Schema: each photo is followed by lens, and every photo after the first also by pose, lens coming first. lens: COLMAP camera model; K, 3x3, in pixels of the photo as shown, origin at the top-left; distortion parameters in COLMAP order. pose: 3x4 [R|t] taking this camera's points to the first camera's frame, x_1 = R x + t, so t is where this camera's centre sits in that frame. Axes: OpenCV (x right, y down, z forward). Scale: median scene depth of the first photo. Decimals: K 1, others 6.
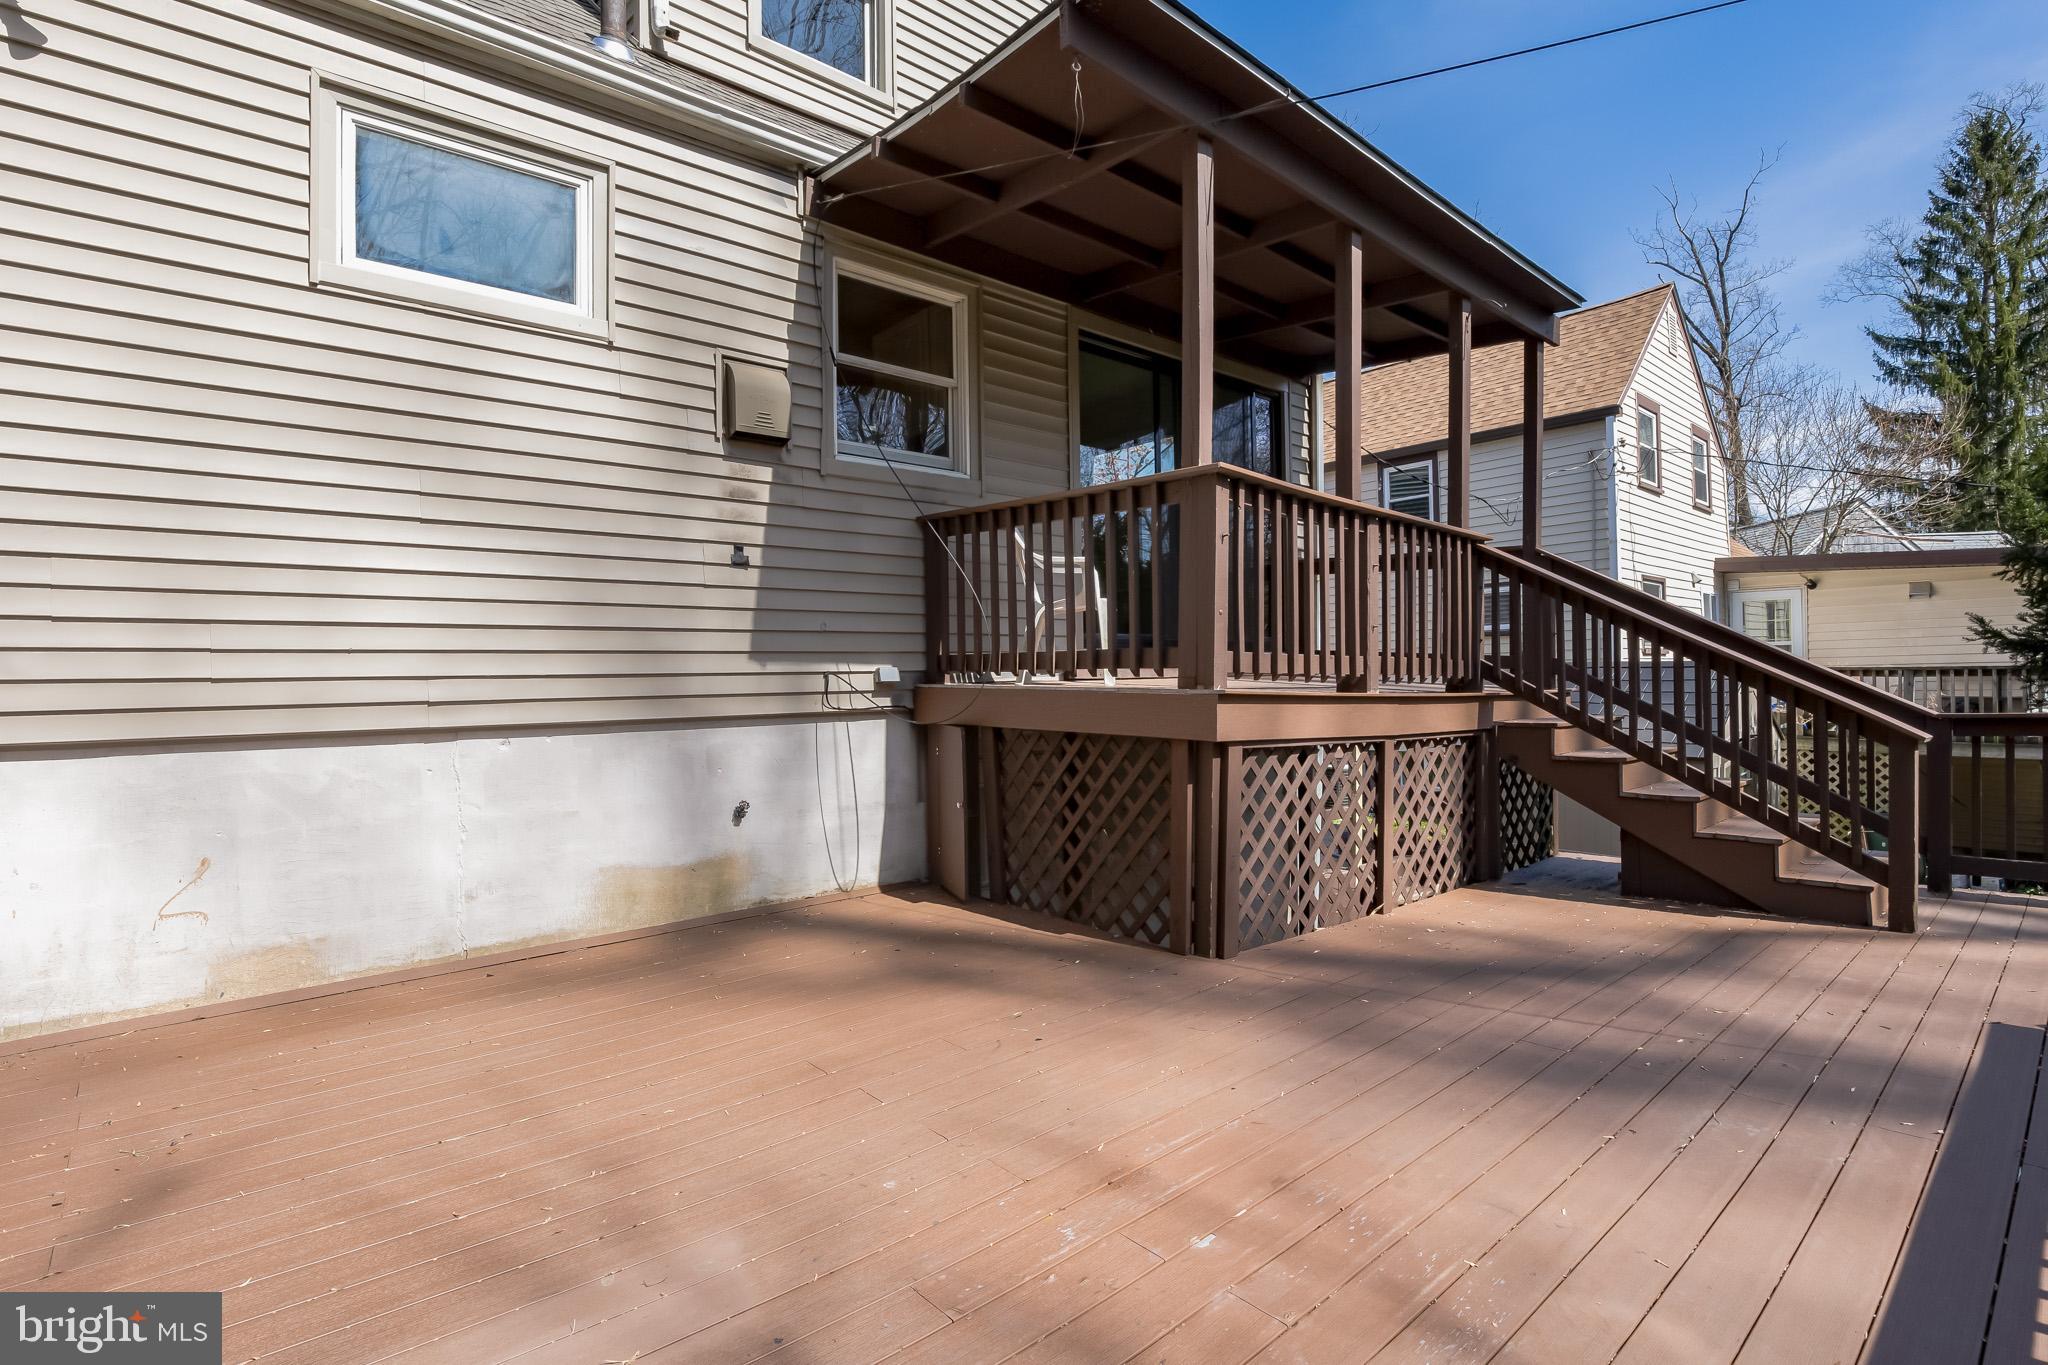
lens RADIAL K [[1021.0, 0, 1045.5], [0, 1021.0, 684.3], [0, 0, 1]] dist [-0.023331, 0.000217]
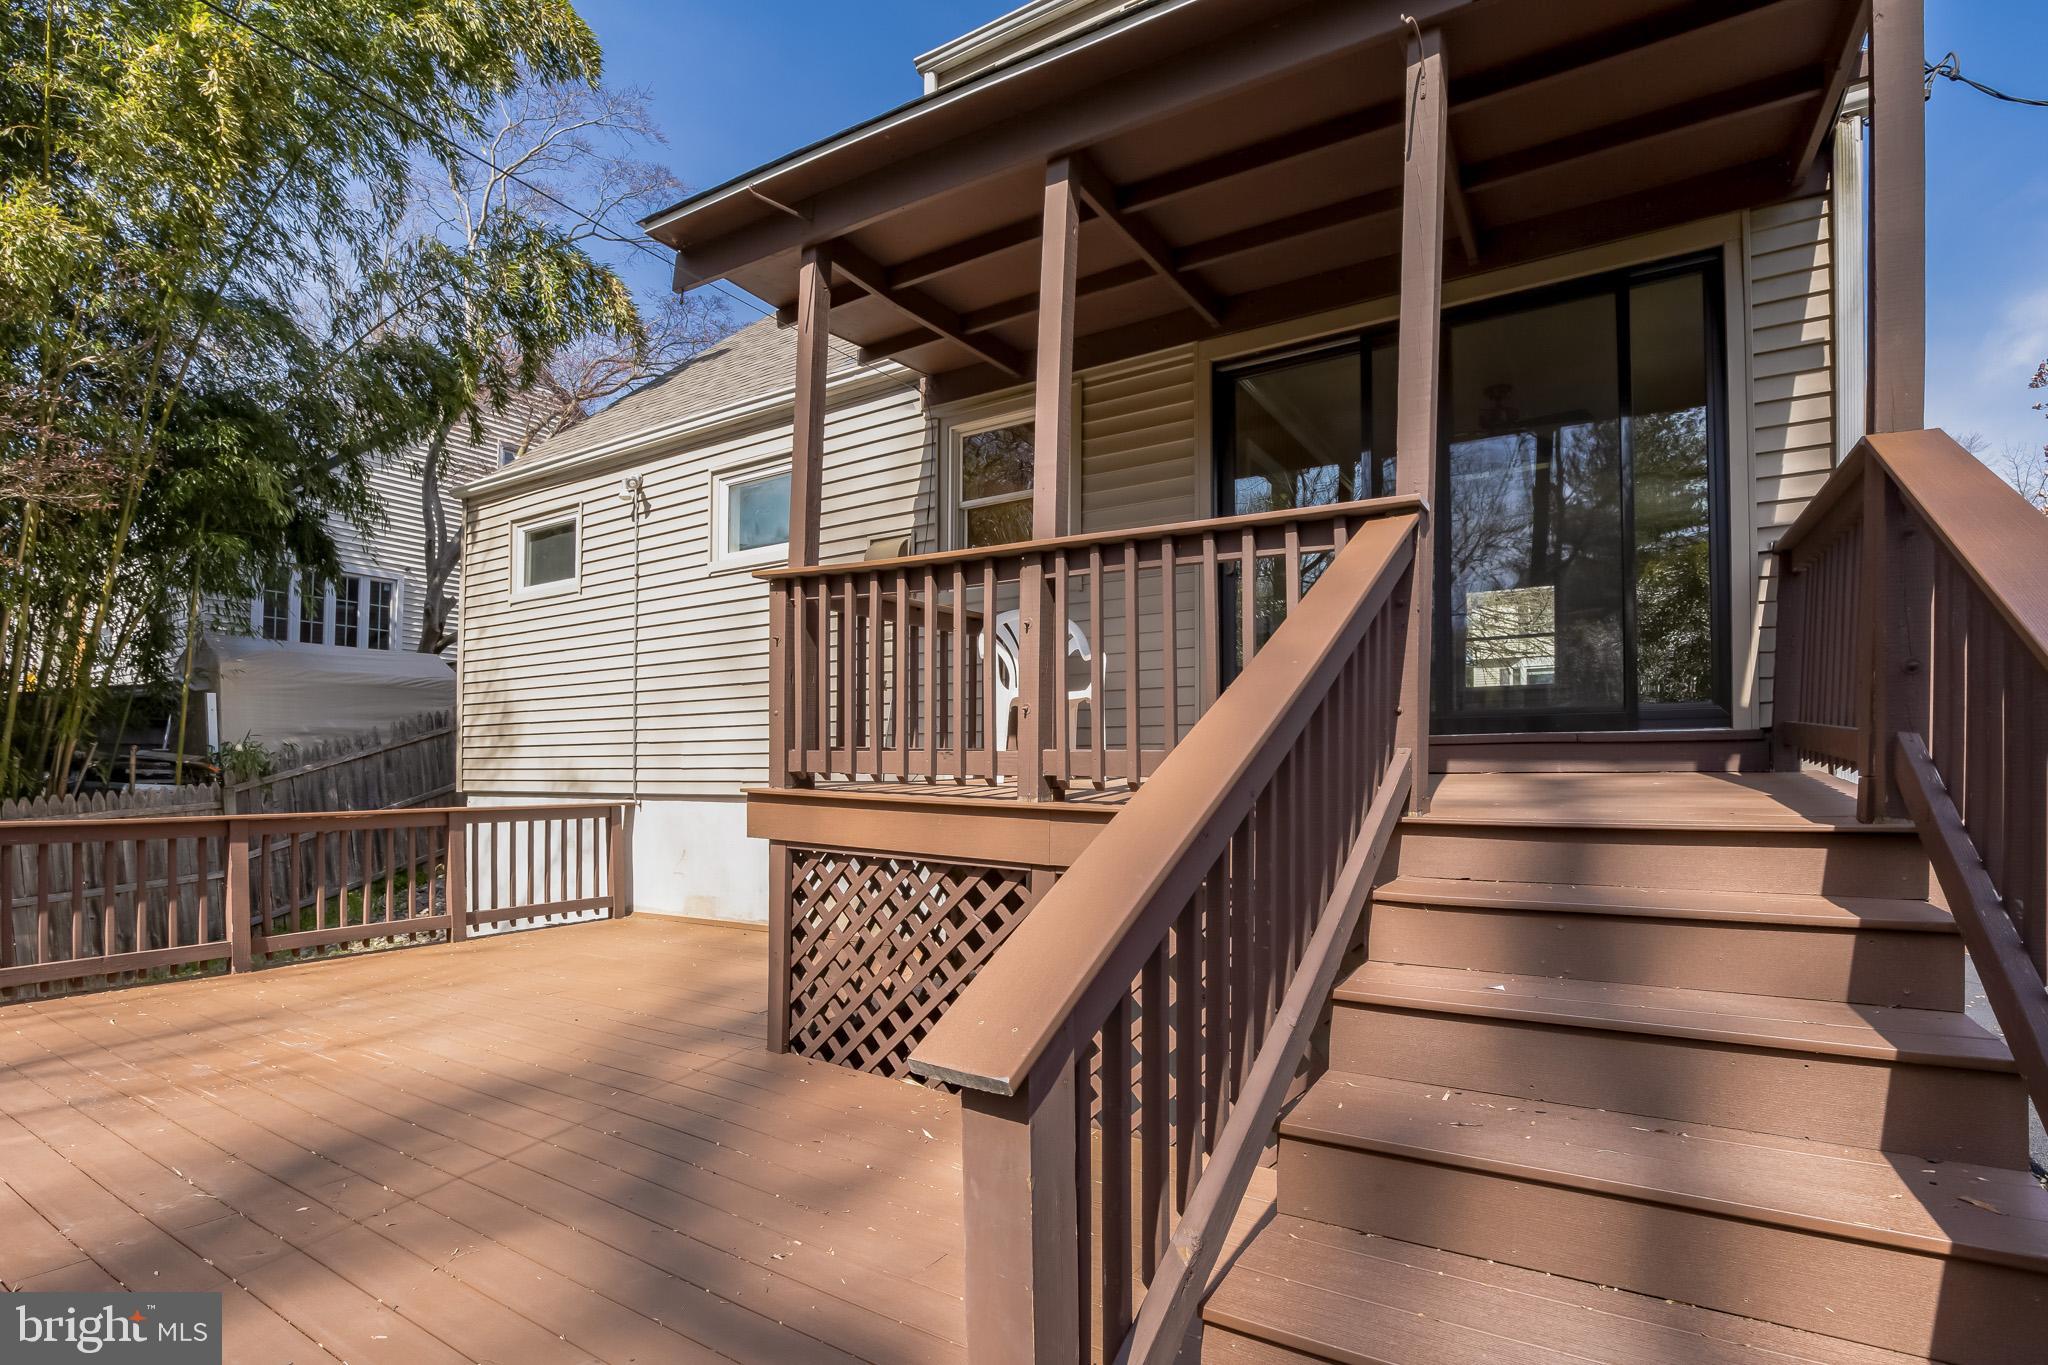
lens RADIAL K [[960.5, 0, 1028.7], [0, 960.5, 765.7], [0, 0, 1]] dist [-0.022736, 0.000372]
pose [[0.259624, 0.009775, -0.965660, 1.339497], [-0.010030, 0.999922, 0.007425, -0.032198], [0.965658, 0.007758, 0.259701, 1.138694]]
